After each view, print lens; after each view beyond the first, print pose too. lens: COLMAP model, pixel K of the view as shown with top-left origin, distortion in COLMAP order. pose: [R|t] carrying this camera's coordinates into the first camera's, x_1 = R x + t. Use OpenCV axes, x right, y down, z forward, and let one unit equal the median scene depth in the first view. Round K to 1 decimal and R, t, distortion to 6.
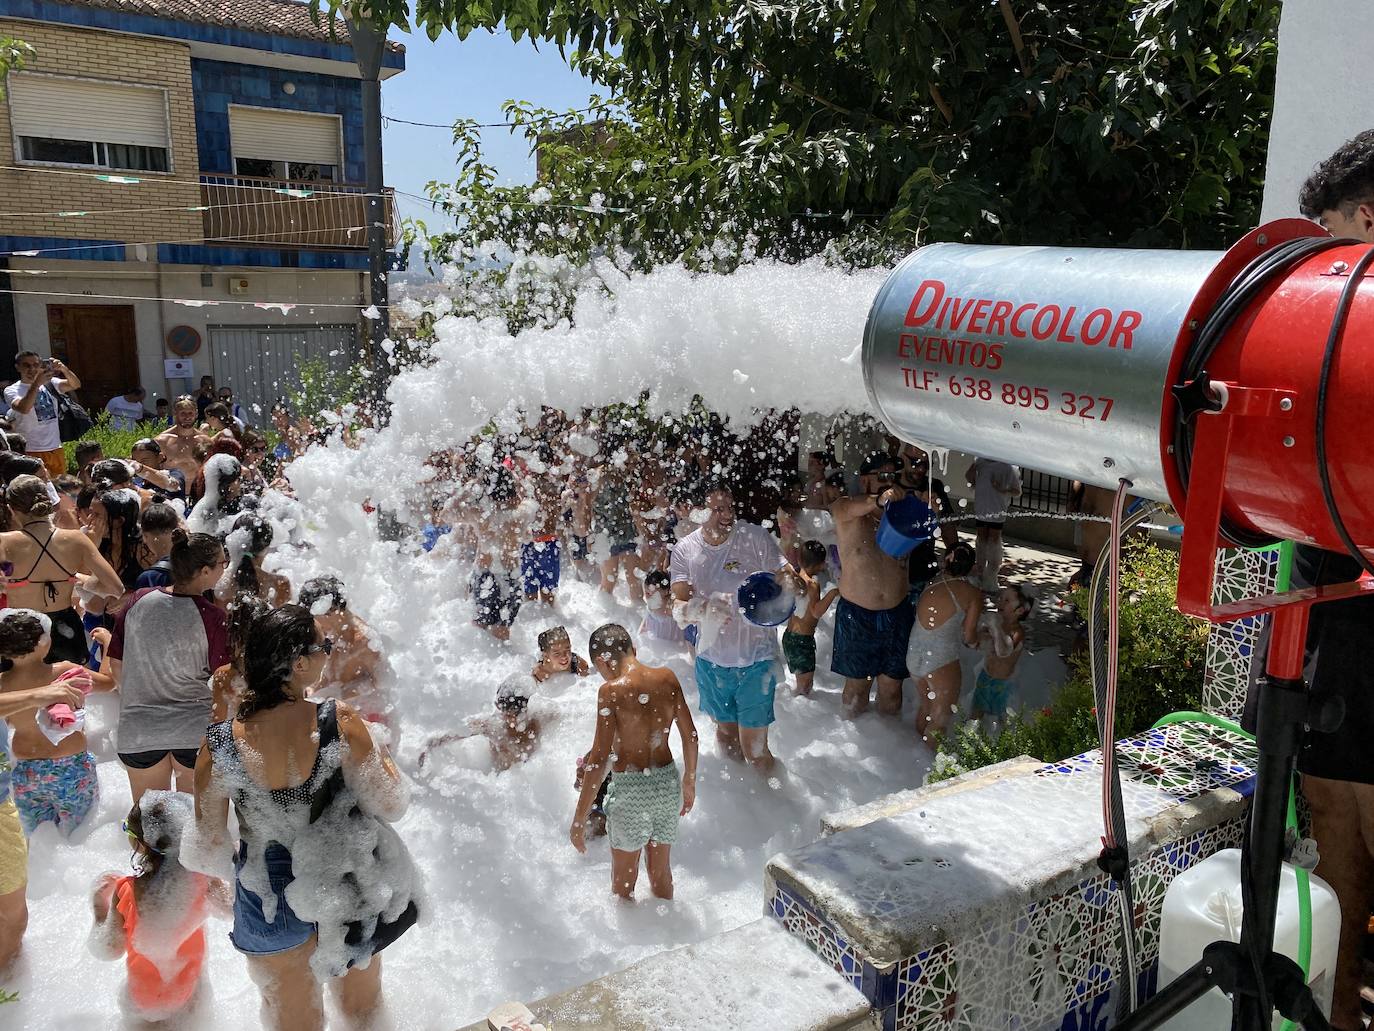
lens RADIAL K [[1048.6, 0, 687.0], [0, 1048.6, 515.5], [0, 0, 1]] dist [0.011554, -0.008217]
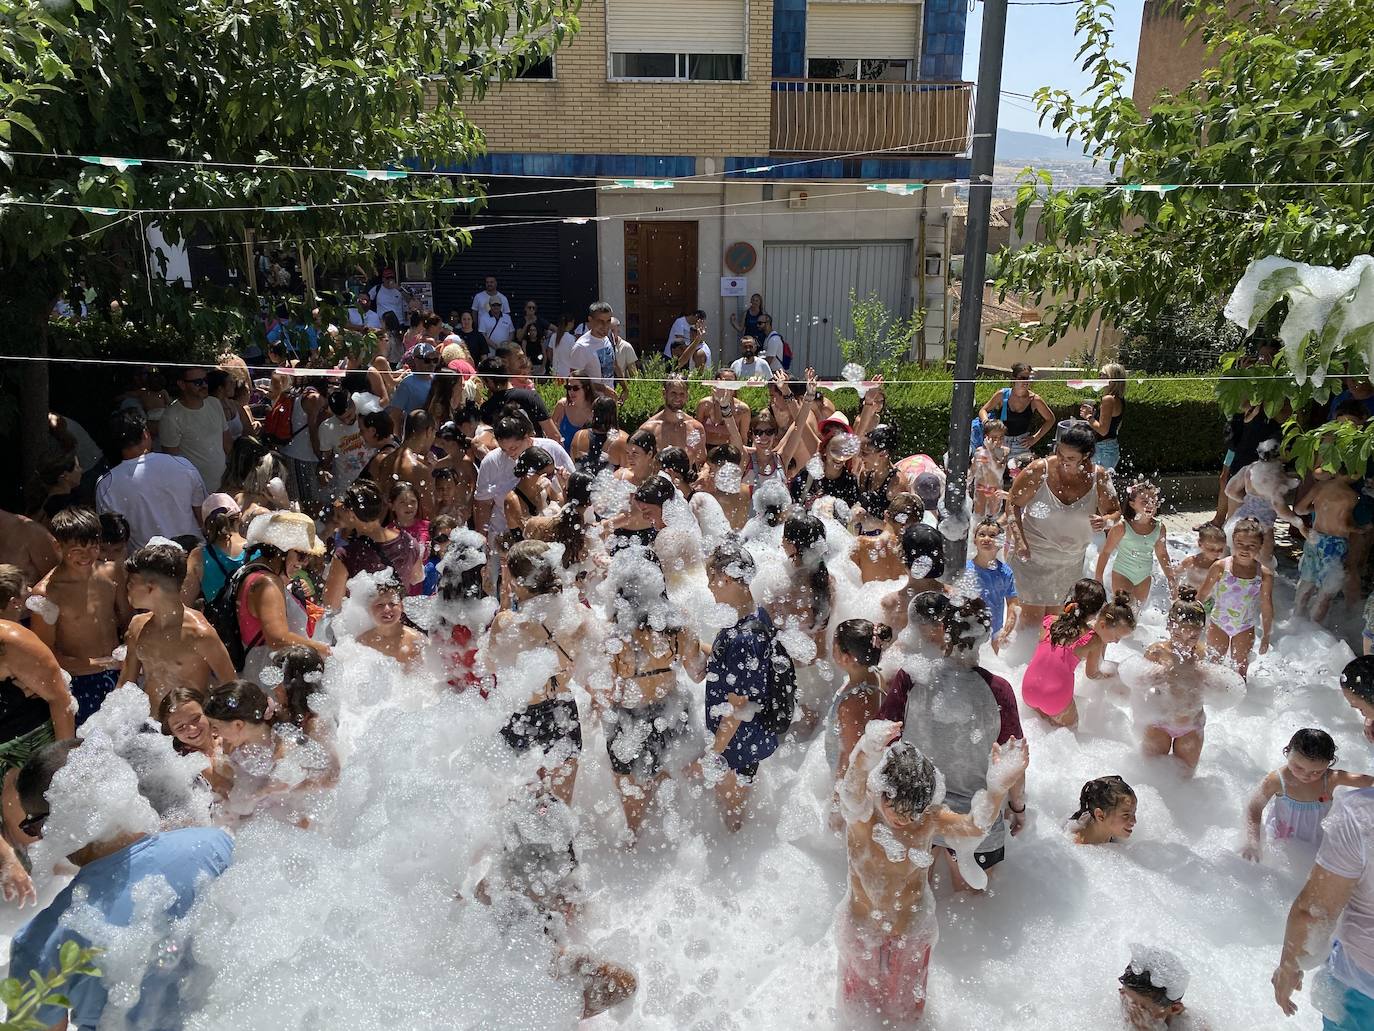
lens RADIAL K [[1048.6, 0, 687.0], [0, 1048.6, 515.5], [0, 0, 1]] dist [0.011554, -0.008217]
pose [[0.879633, 0.132634, -0.456786, -0.044912], [-0.084626, 0.988654, 0.124103, -0.047326], [0.468064, -0.070509, 0.880877, 0.100222]]
